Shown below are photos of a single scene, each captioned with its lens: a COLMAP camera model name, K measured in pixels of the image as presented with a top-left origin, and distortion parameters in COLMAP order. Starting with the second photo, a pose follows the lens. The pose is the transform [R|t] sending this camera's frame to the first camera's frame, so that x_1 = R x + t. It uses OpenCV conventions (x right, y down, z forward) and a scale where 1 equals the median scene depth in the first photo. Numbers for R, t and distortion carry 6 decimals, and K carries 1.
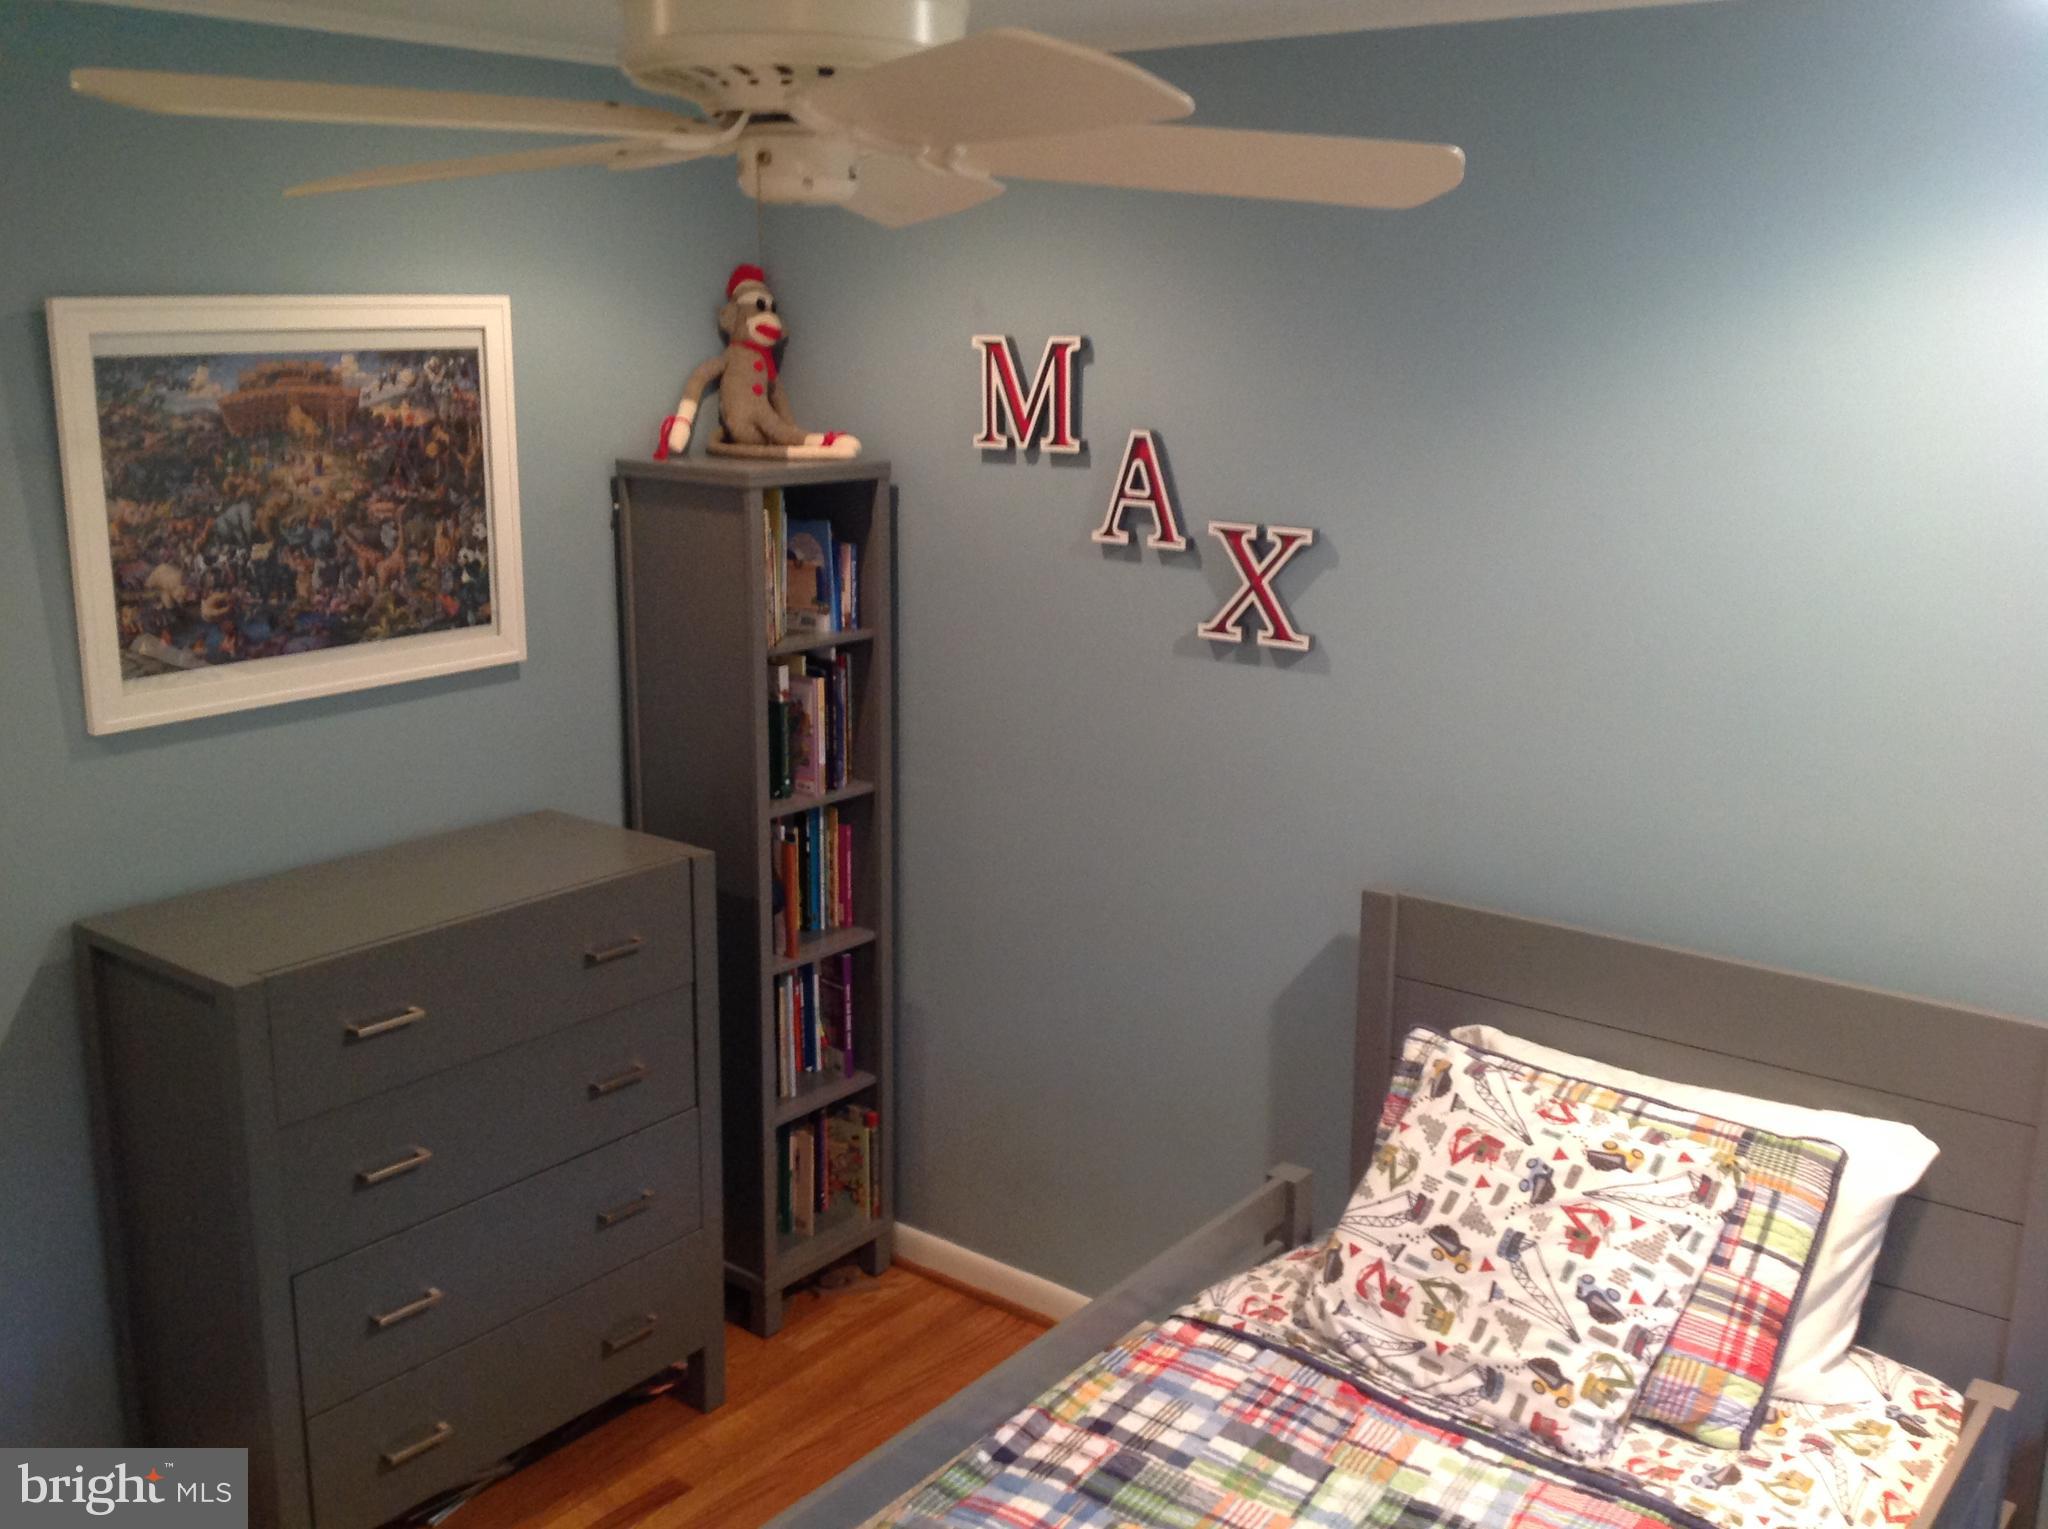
lens RADIAL K [[1968.5, 0, 1024.0], [0, 1968.5, 764.5], [0, 0, 1]] dist [0.262782, -0.616644]
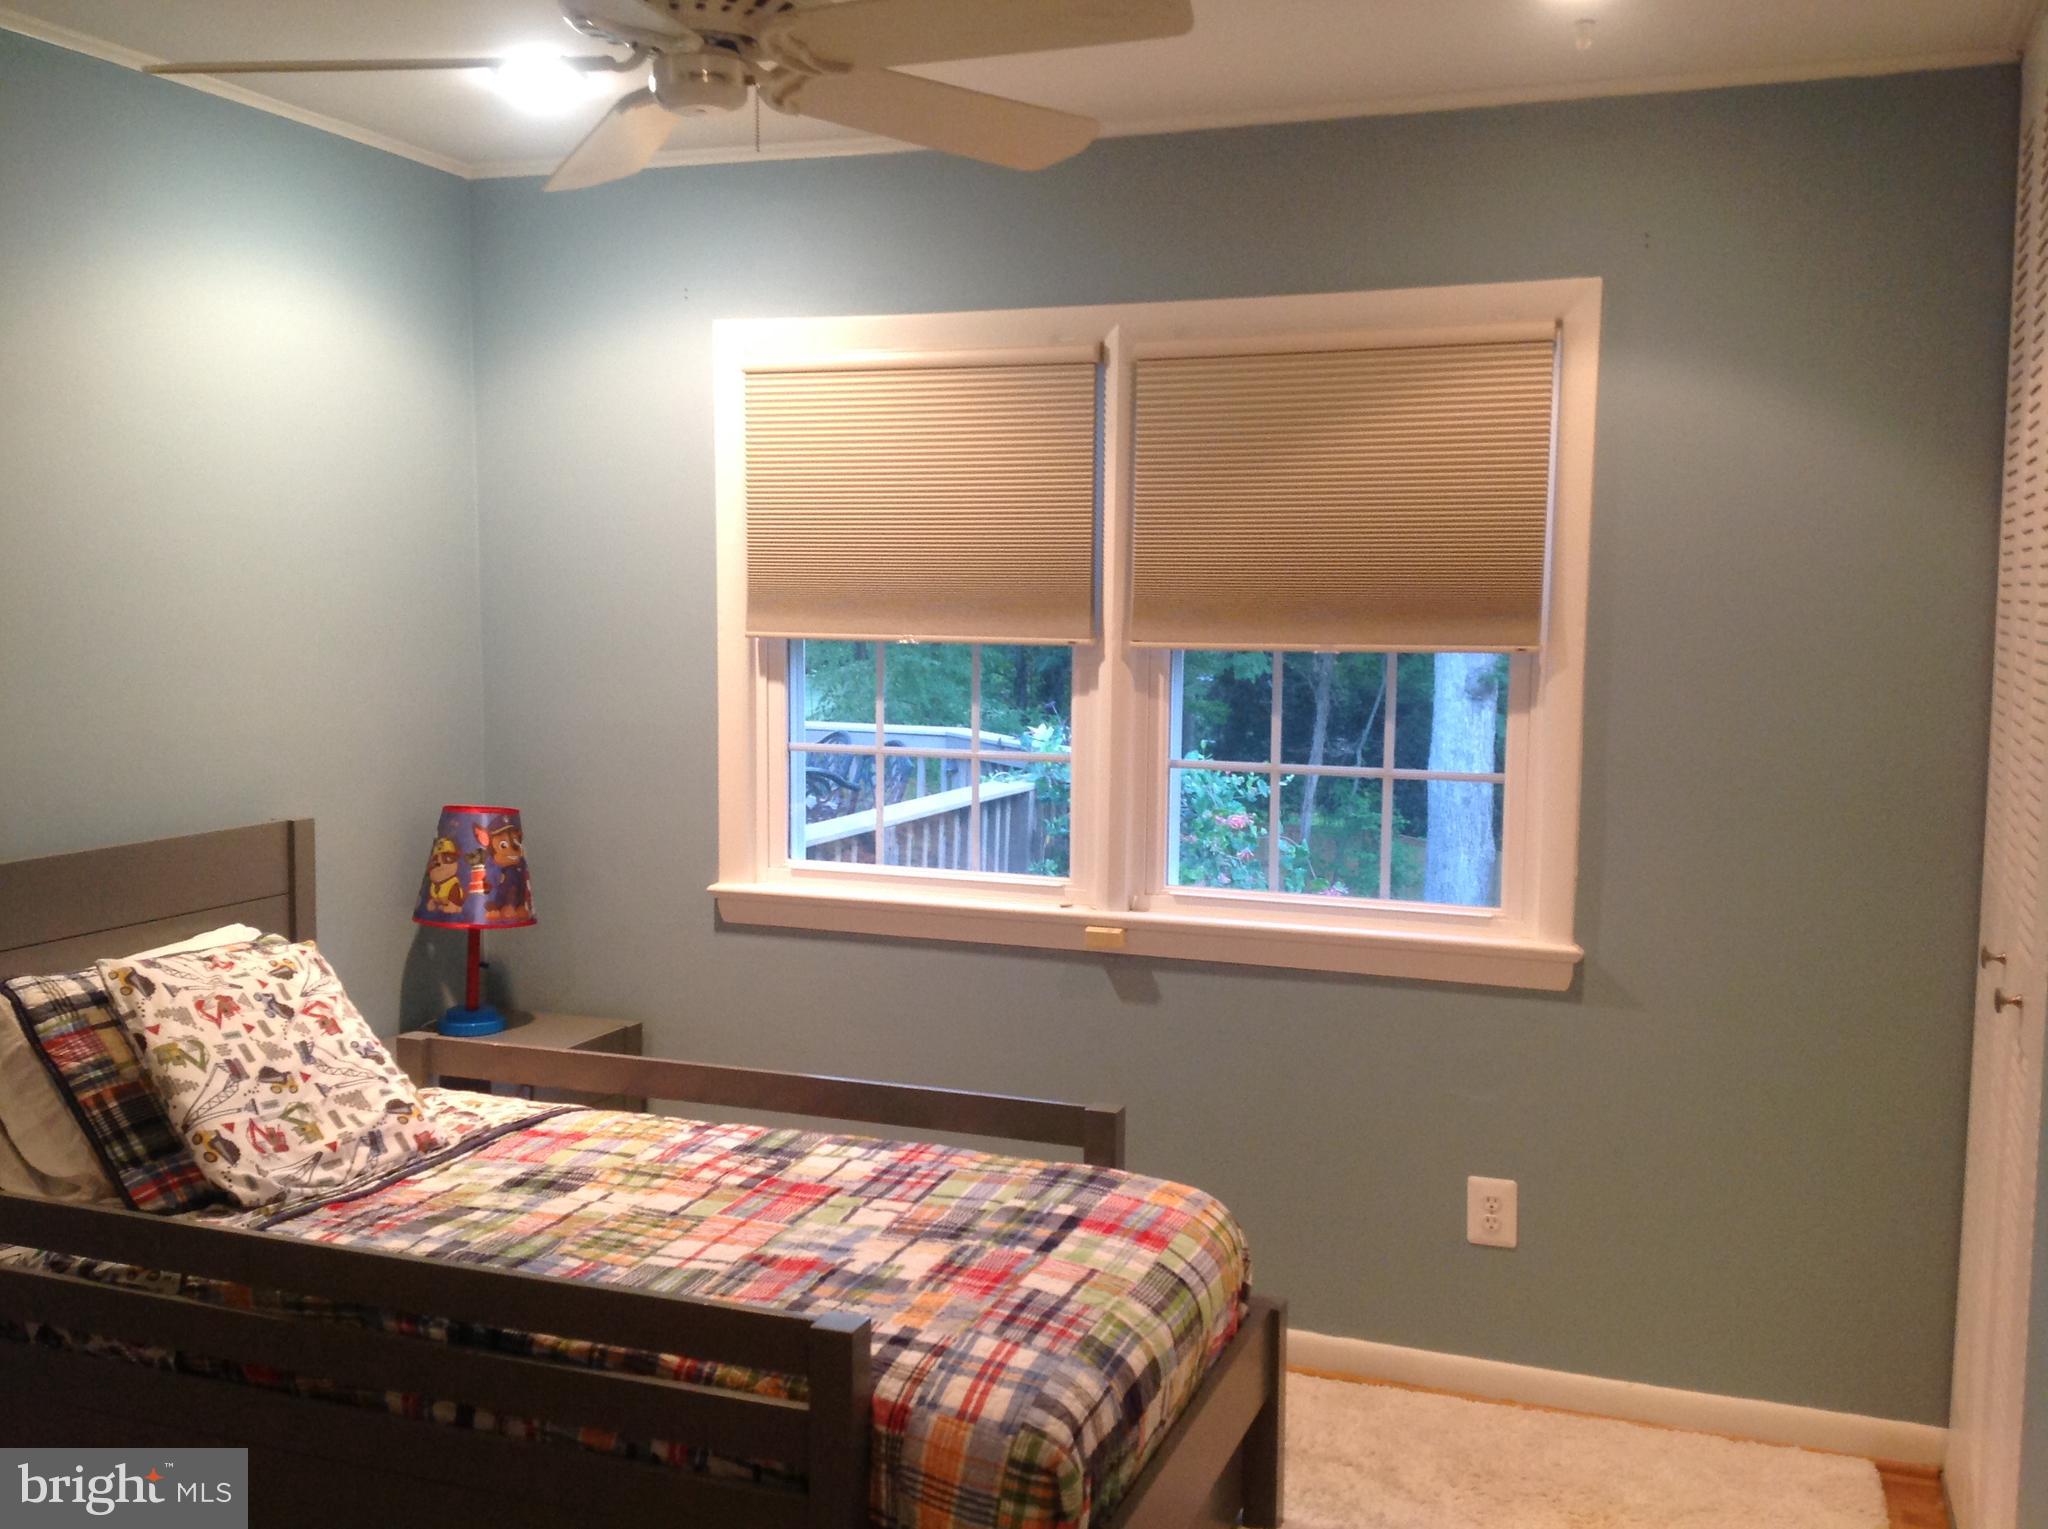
lens RADIAL K [[1968.5, 0, 1024.0], [0, 1968.5, 764.5], [0, 0, 1]] dist [0.262782, -0.616644]
pose [[-0.291792, -0.099290, 0.951314, -0.998147], [0.208536, 0.964067, 0.164585, -0.033740], [-0.933472, 0.246407, -0.260601, 0.868075]]
